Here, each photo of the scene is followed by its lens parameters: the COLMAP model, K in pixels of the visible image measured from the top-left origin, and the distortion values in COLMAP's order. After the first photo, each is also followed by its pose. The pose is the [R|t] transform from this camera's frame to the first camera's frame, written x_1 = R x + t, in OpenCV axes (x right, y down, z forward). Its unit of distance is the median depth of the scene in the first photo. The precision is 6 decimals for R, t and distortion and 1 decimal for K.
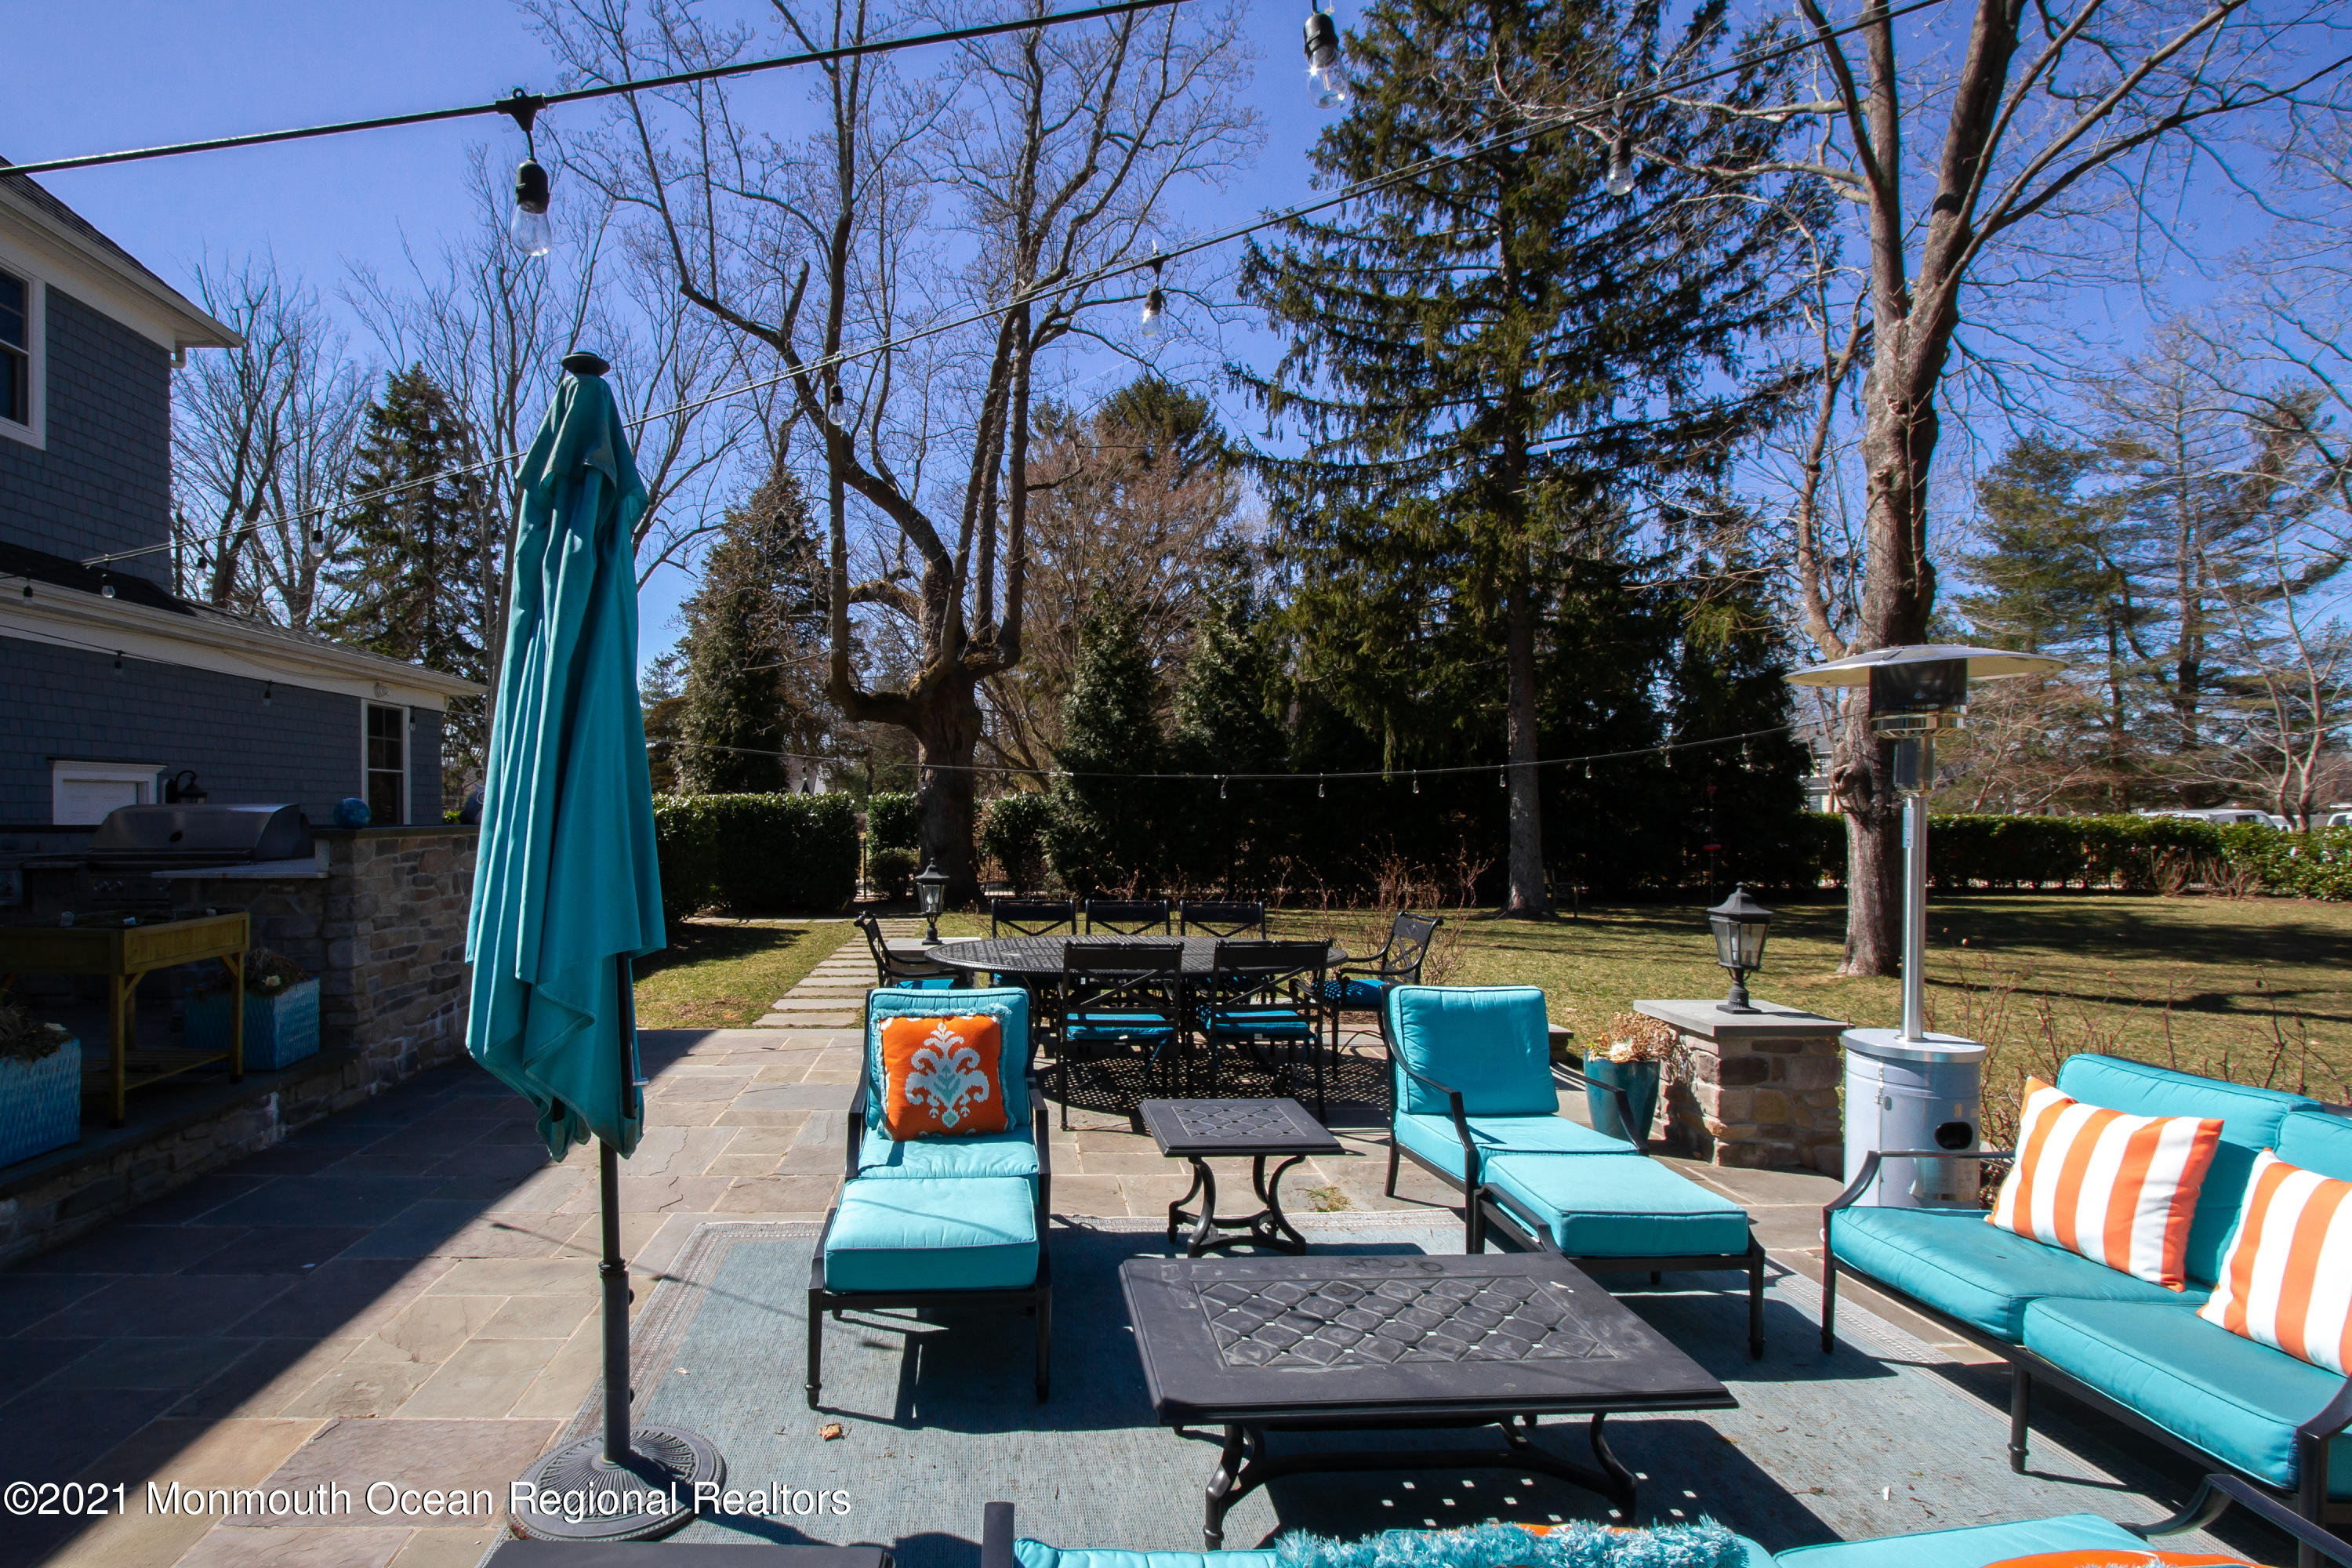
lens RADIAL K [[1116.1, 0, 1040.6], [0, 1116.1, 805.9], [0, 0, 1]] dist [-0.014193, 0.000718]
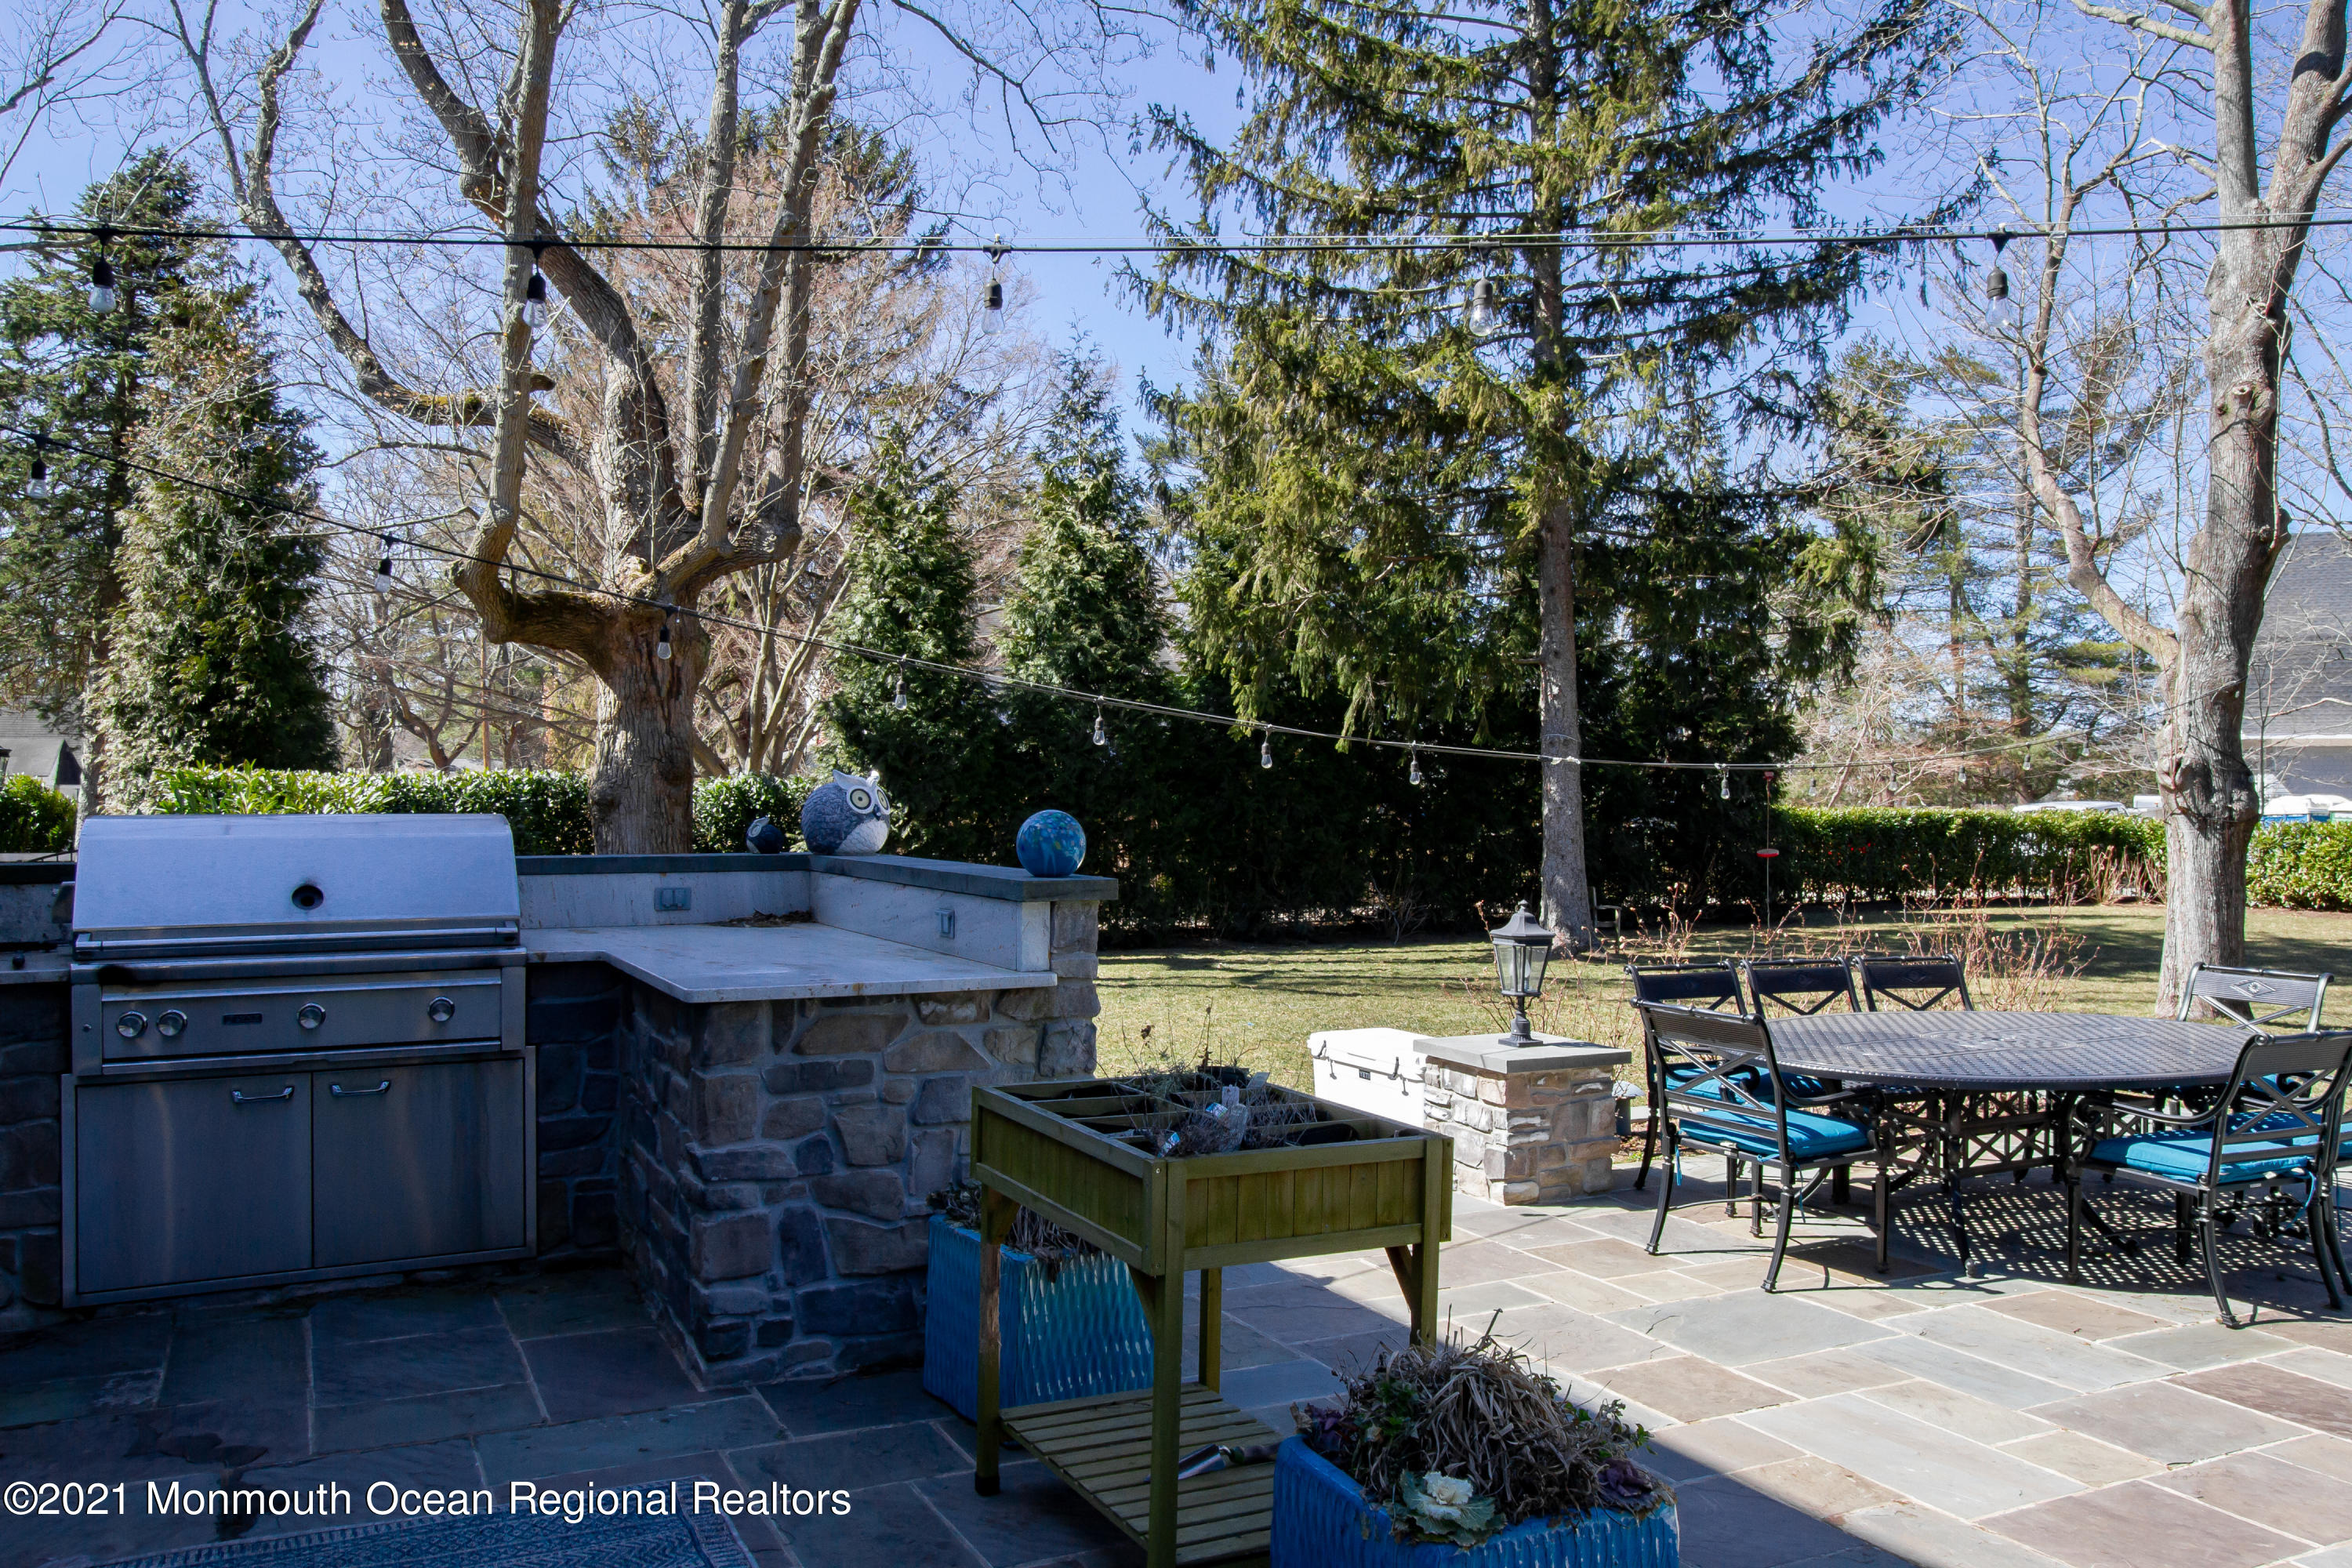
lens RADIAL K [[1741.3, 0, 1171.6], [0, 1741.3, 788.2], [0, 0, 1]] dist [0.010031, 0.001615]
pose [[0.913948, 0.005274, 0.405797, -0.197201], [-0.005408, 0.999985, -0.000815, -0.003534], [-0.405795, -0.001450, 0.913963, 0.067841]]
